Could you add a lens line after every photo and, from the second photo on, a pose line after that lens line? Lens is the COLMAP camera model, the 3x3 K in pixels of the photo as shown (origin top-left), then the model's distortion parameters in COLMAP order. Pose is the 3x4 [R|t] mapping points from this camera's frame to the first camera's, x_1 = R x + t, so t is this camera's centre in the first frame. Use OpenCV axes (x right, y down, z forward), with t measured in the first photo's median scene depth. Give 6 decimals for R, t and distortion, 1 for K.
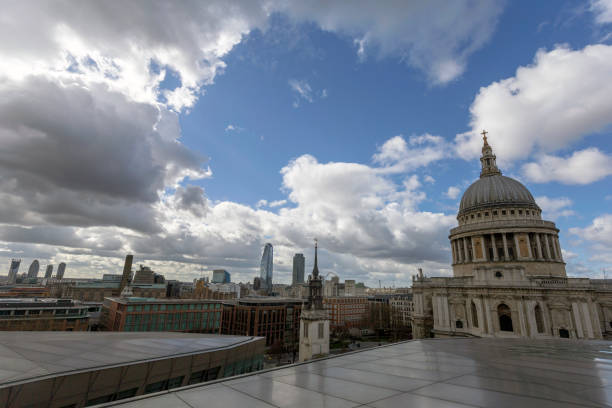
lens RADIAL K [[286.3, 0, 307.9], [0, 286.3, 204.0], [0, 0, 1]] dist [0.003659, -0.006350]
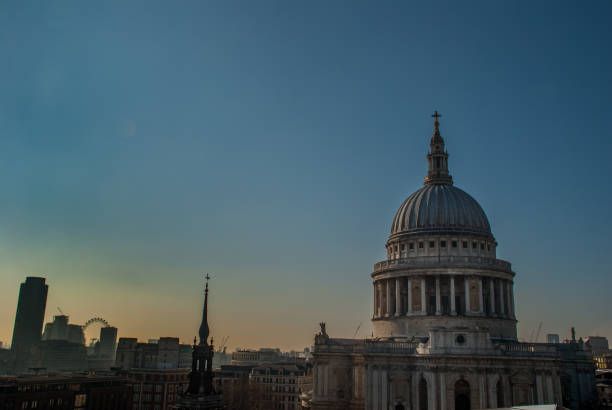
lens RADIAL K [[578.3, 0, 293.7], [0, 578.3, 208.5], [0, 0, 1]] dist [0.003353, 0.000000]
pose [[0.918119, 0.093462, 0.385126, -0.203776], [-0.110226, 0.993671, 0.021628, -0.043160], [-0.380668, -0.062308, 0.922610, -0.108444]]
